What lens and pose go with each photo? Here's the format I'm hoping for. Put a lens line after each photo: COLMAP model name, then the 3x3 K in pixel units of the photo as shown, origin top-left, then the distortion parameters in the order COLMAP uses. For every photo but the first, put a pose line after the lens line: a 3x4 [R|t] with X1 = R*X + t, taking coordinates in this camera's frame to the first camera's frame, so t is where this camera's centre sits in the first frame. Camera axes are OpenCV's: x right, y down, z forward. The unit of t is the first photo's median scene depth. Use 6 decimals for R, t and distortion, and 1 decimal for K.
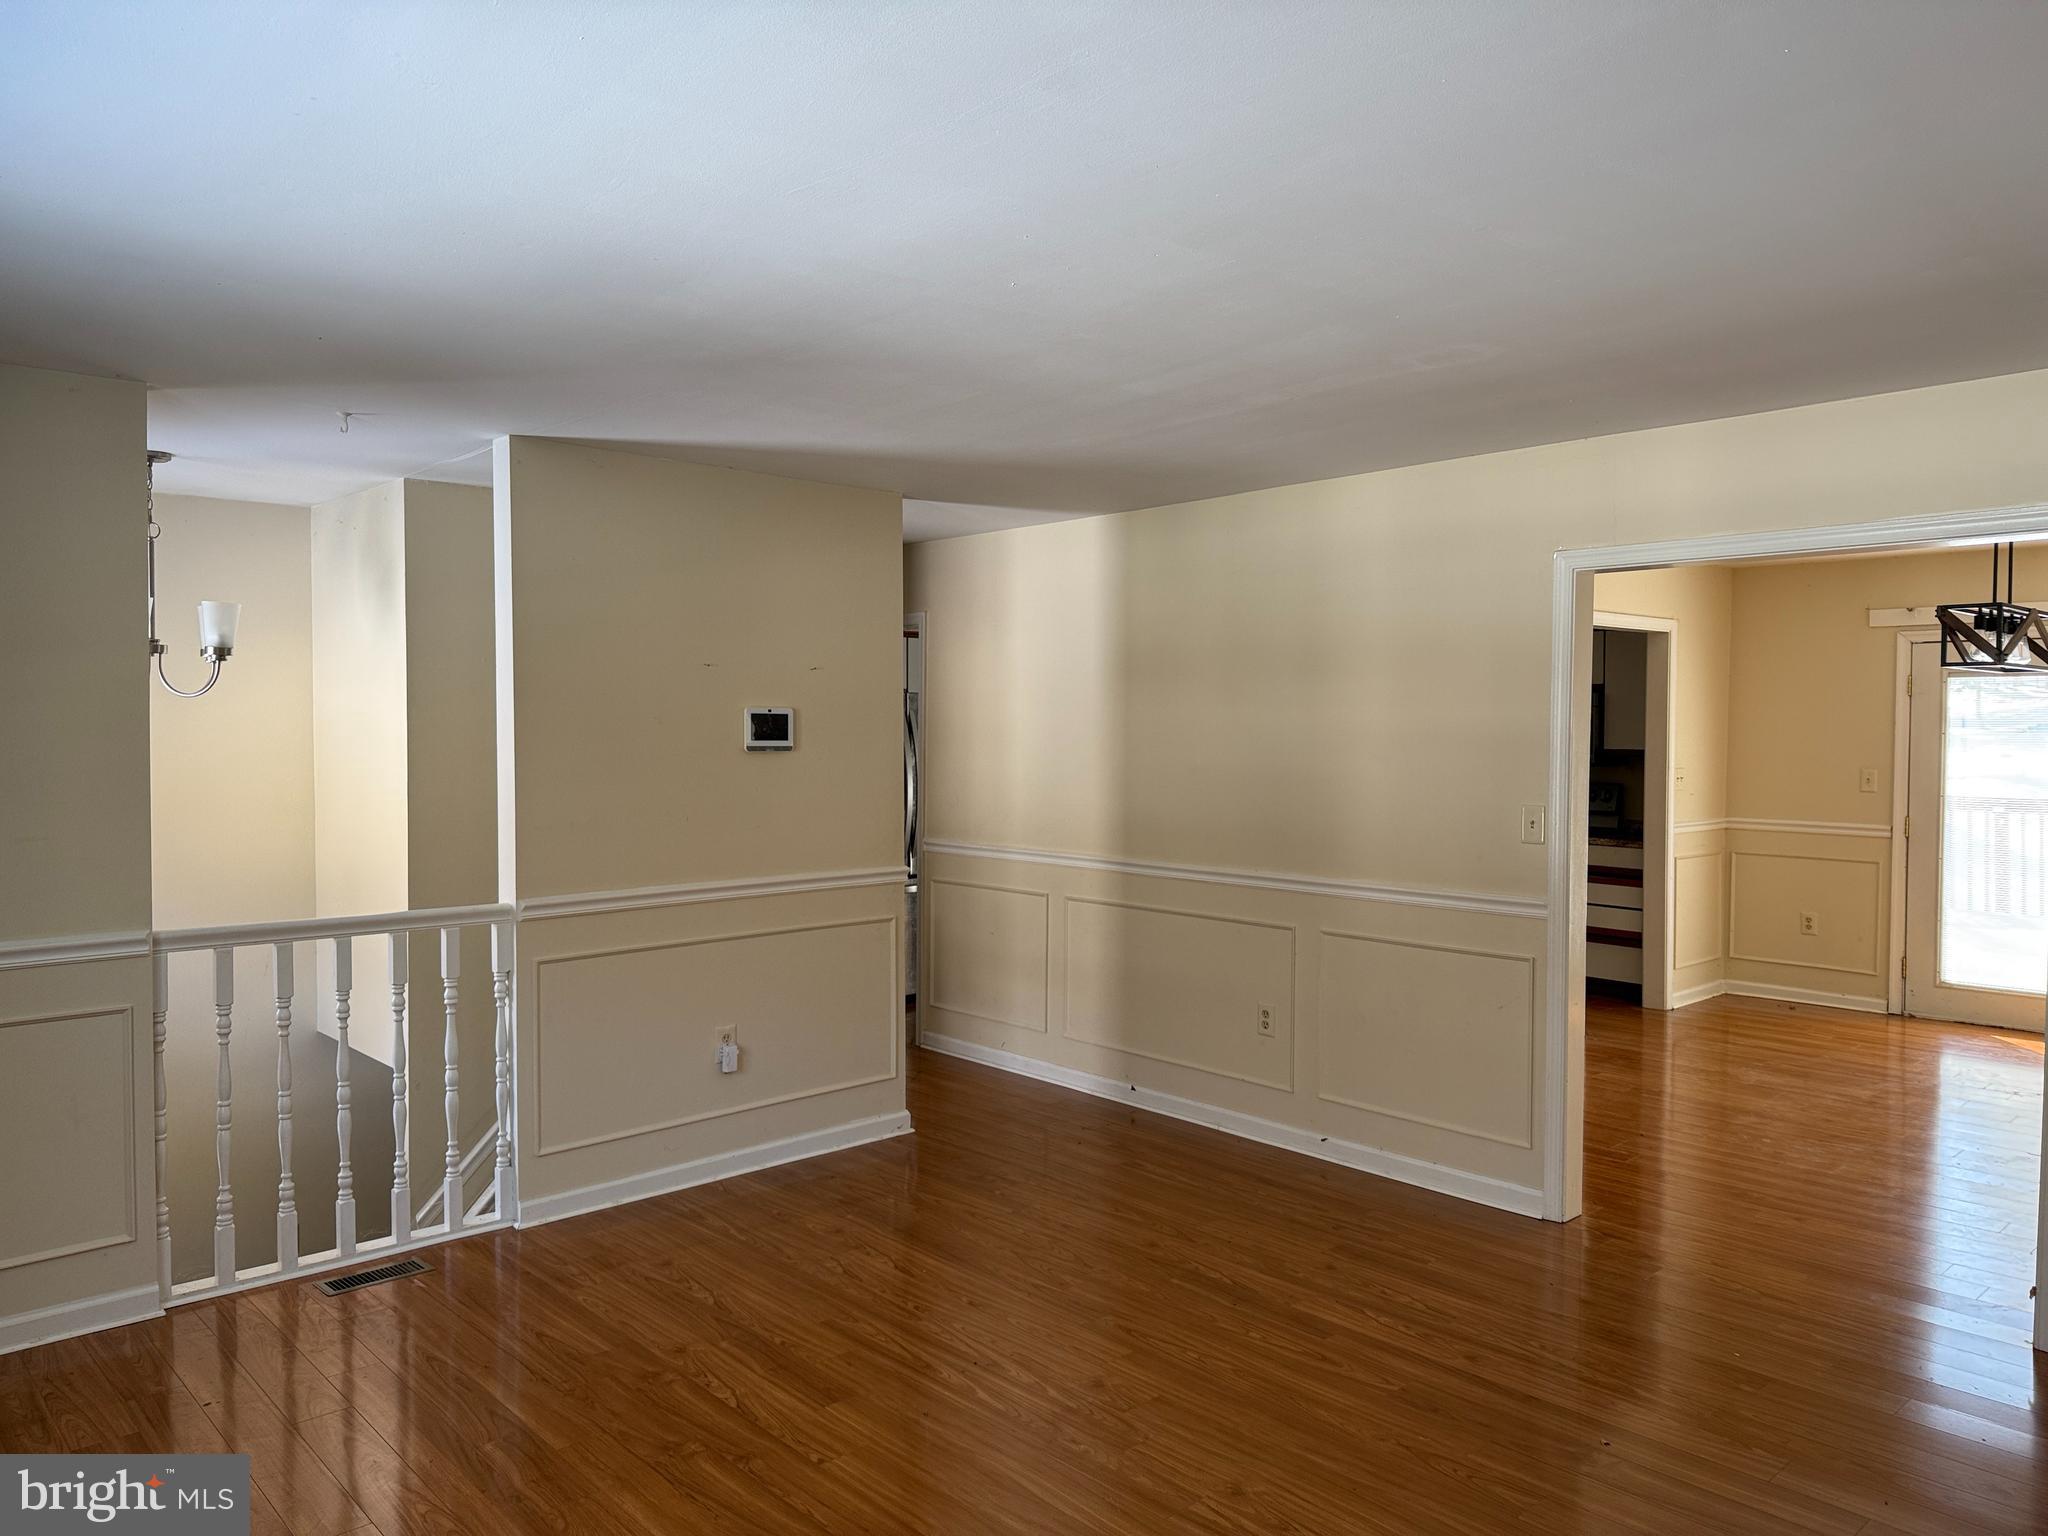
lens RADIAL K [[1404.2, 0, 1018.2], [0, 1404.2, 774.0], [0, 0, 1]] dist [0.006081, -0.025688]
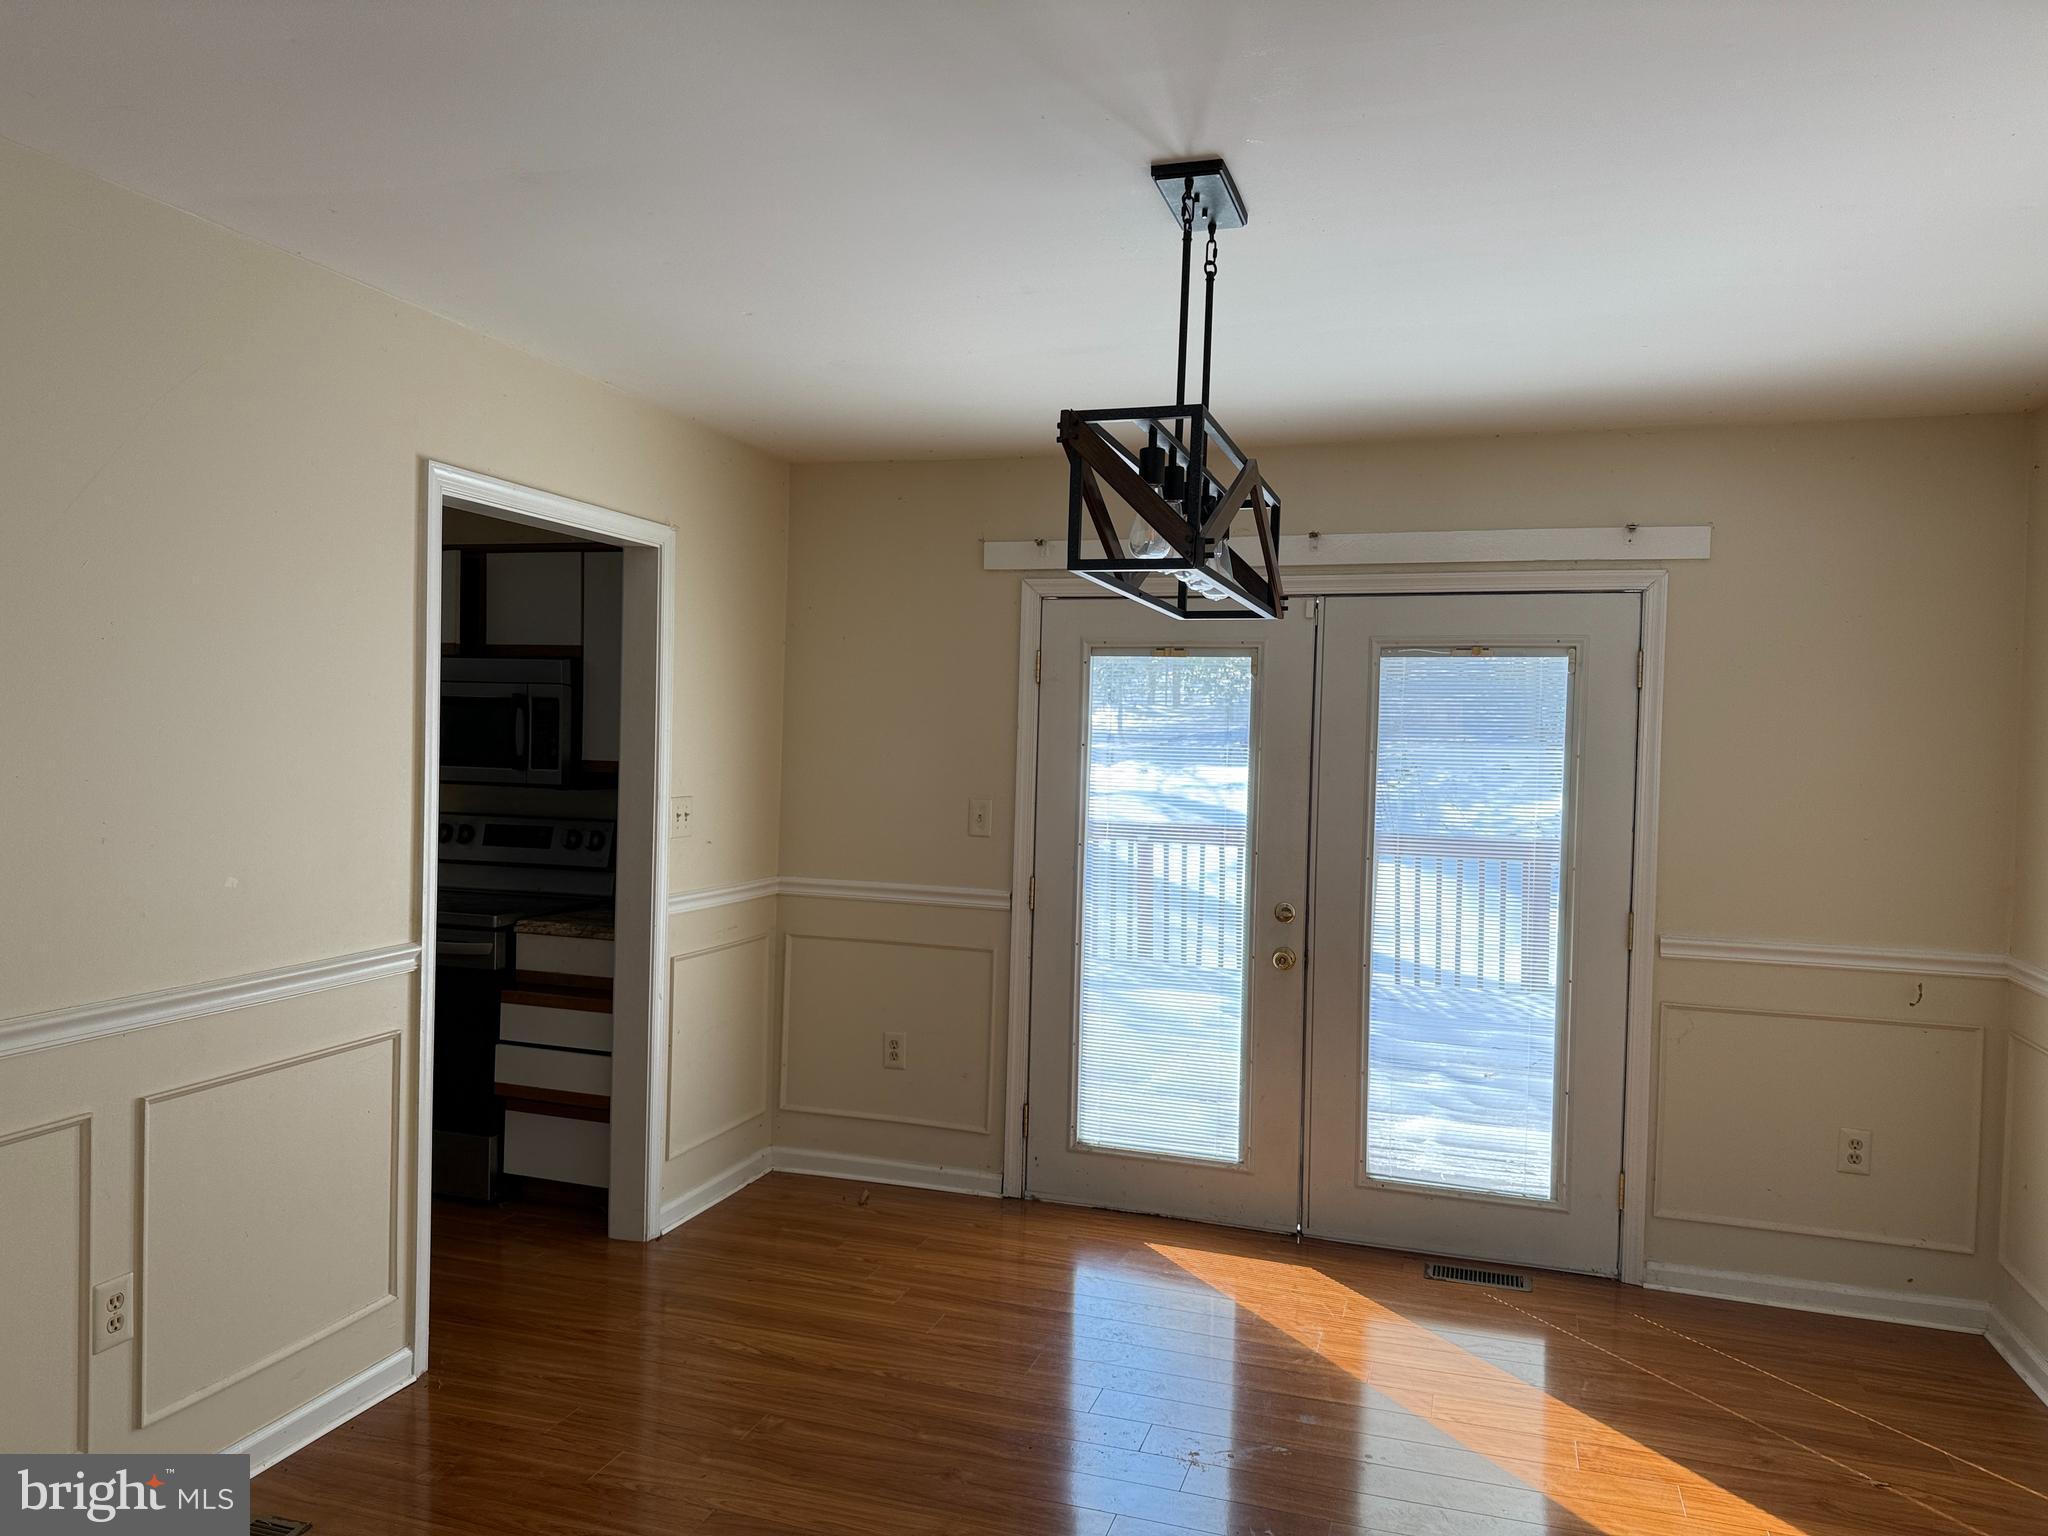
lens RADIAL K [[1404.2, 0, 1018.2], [0, 1404.2, 774.0], [0, 0, 1]] dist [0.006081, -0.025688]
pose [[0.862504, 0.011227, 0.505925, 0.307240], [-0.010218, 0.999936, -0.004771, -0.012006], [-0.505947, -0.001054, 0.862564, 0.457259]]
